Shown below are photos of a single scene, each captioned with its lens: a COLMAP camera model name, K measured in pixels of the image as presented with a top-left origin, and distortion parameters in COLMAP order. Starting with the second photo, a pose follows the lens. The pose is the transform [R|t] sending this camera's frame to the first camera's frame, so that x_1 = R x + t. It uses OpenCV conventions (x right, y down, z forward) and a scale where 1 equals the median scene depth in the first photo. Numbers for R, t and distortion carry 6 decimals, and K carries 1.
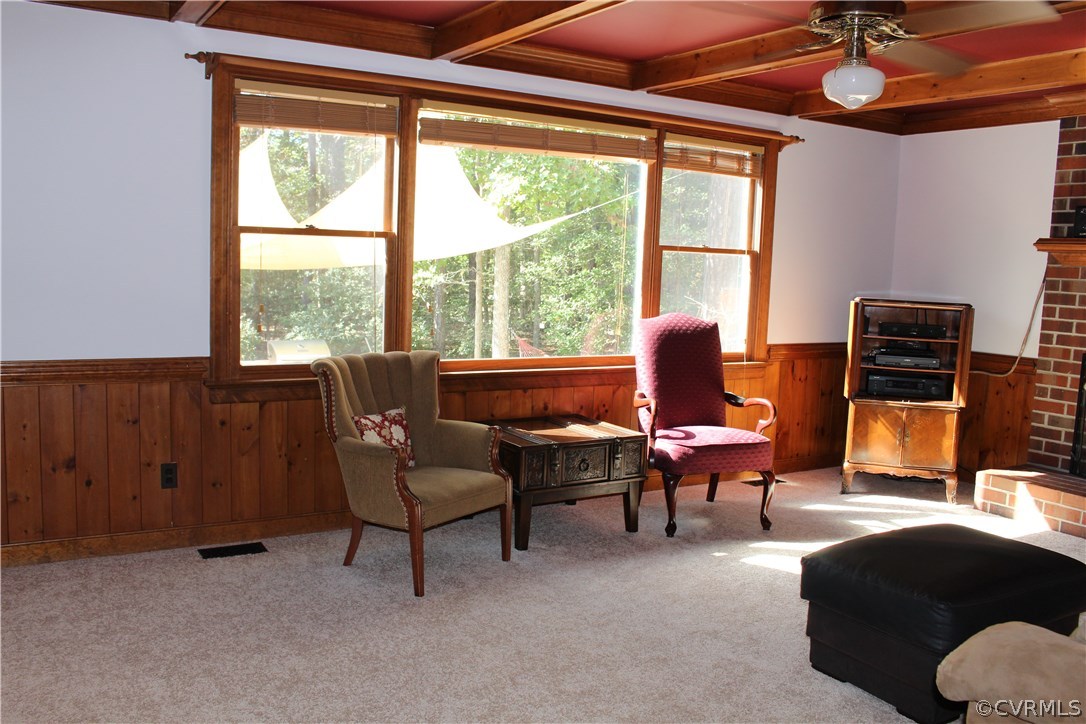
lens RADIAL K [[964.6, 0, 543.7], [0, 964.6, 363.2], [0, 0, 1]] dist [-0.046048, -0.000743]
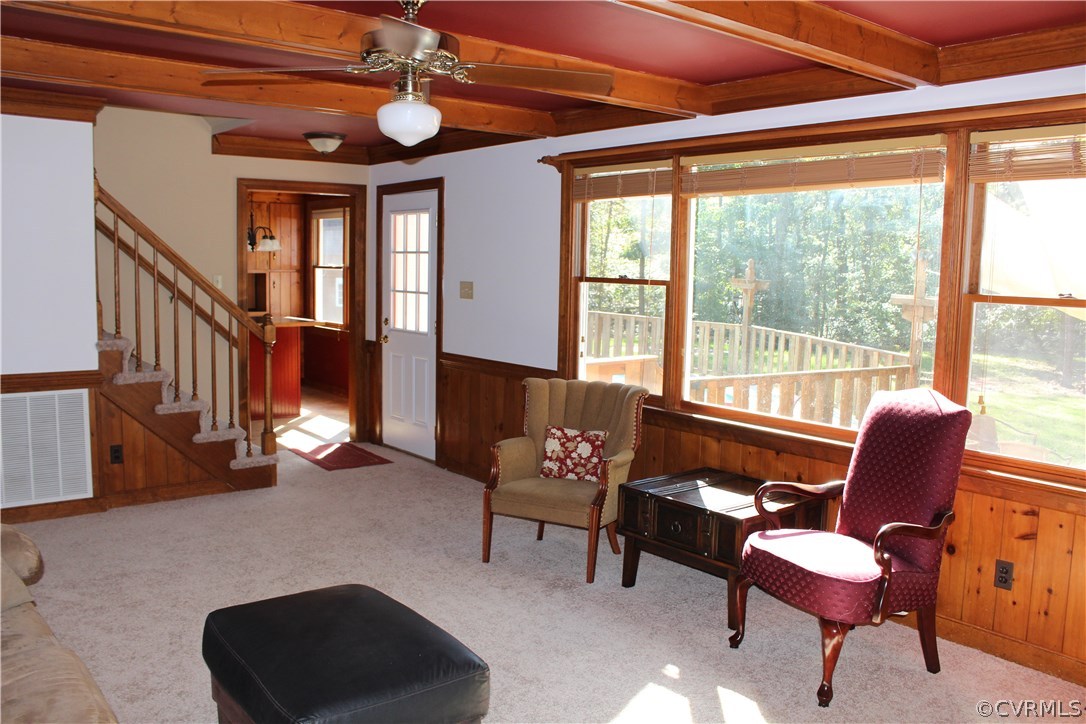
lens RADIAL K [[904.4, 0, 543.5], [0, 904.4, 362.1], [0, 0, 1]] dist [-0.072817, -0.001743]
pose [[0.126896, 0.071080, -0.989366, 0.882084], [-0.133426, 0.989588, 0.053982, -0.081544], [0.982901, 0.125157, 0.135059, 0.750022]]
